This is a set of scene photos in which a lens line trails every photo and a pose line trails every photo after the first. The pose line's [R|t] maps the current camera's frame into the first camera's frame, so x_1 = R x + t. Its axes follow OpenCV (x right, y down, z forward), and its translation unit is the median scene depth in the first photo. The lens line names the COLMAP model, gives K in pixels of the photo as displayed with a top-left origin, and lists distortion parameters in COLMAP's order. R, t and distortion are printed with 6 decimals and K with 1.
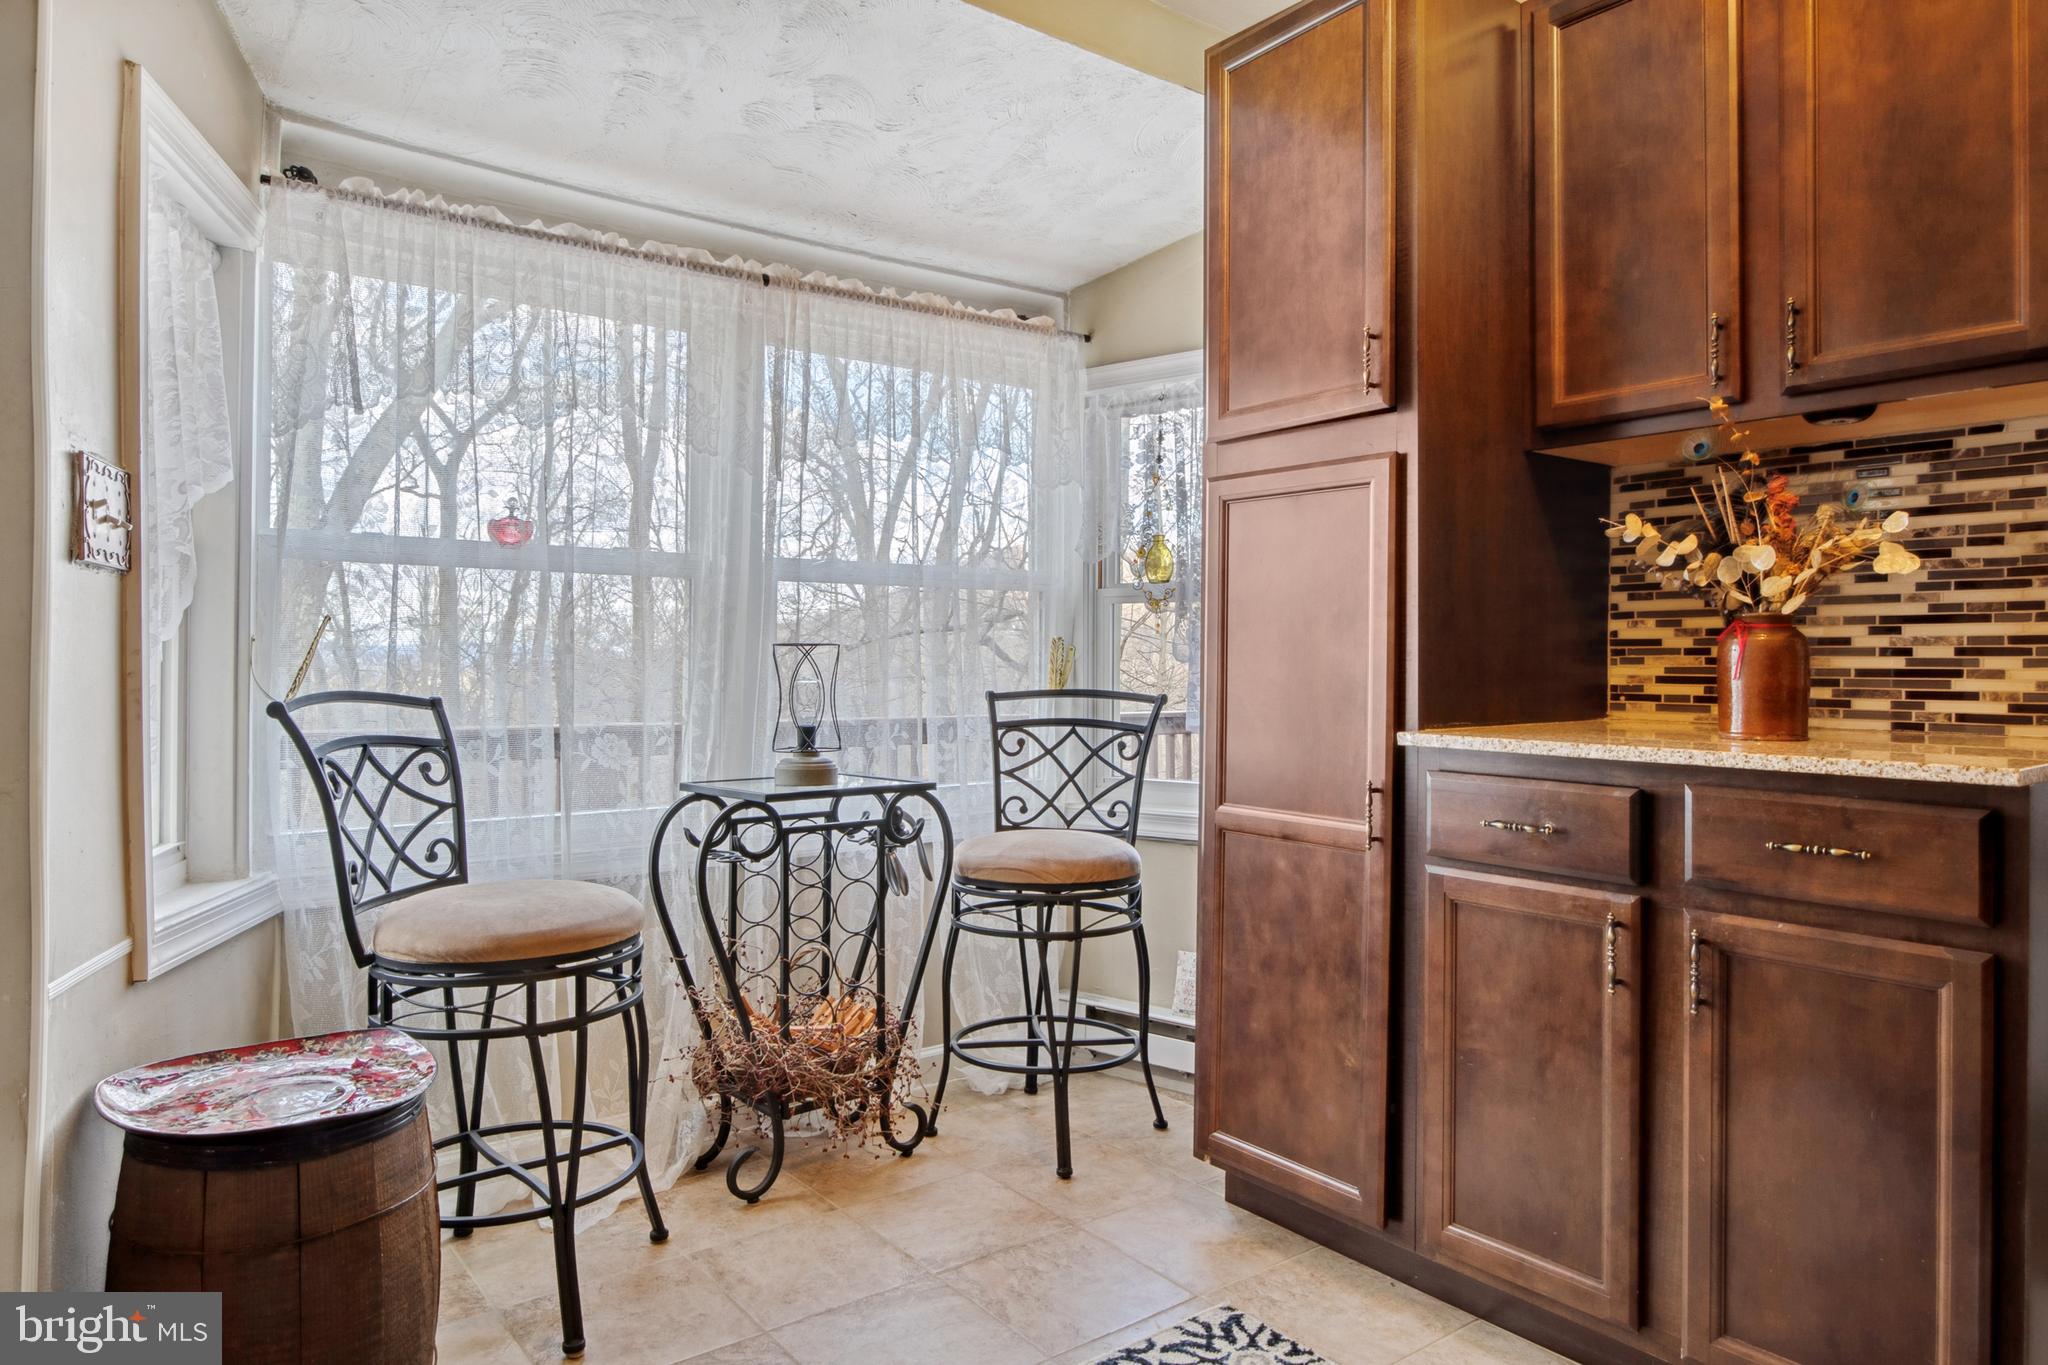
lens RADIAL K [[1262.6, 0, 1025.2], [0, 1262.6, 662.8], [0, 0, 1]] dist [-0.003438, -0.003714]
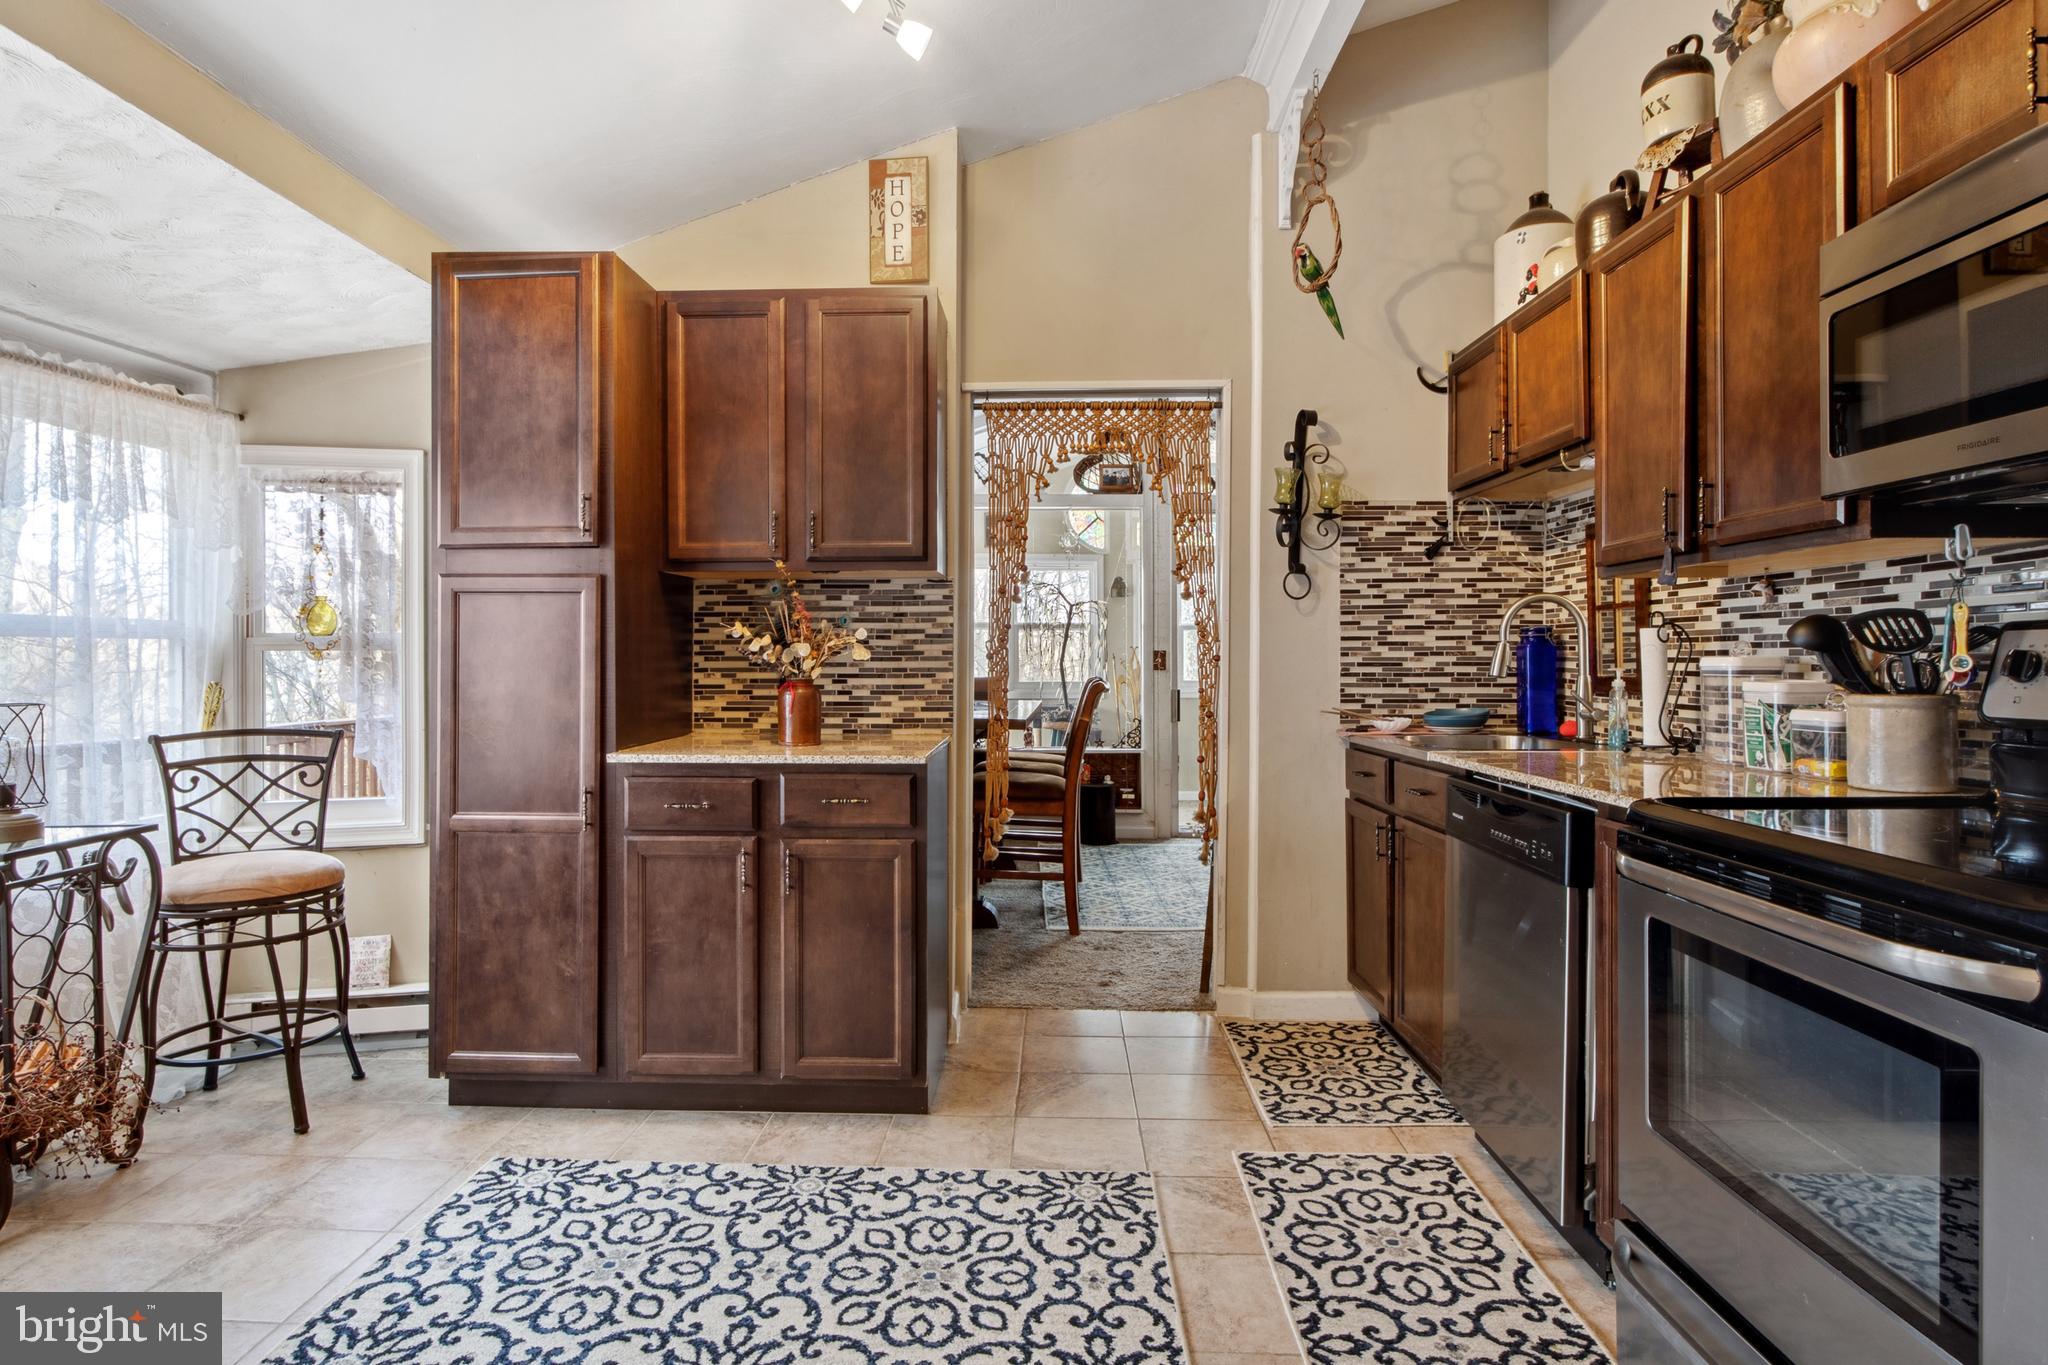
lens RADIAL K [[1080.1, 0, 1024.2], [0, 1080.1, 677.4], [0, 0, 1]] dist [-0.005861, -0.001143]
pose [[0.630459, -0.018447, 0.776003, -0.363095], [0.003254, 0.999772, 0.021122, -0.058704], [-0.776216, -0.010791, 0.630375, -0.216849]]
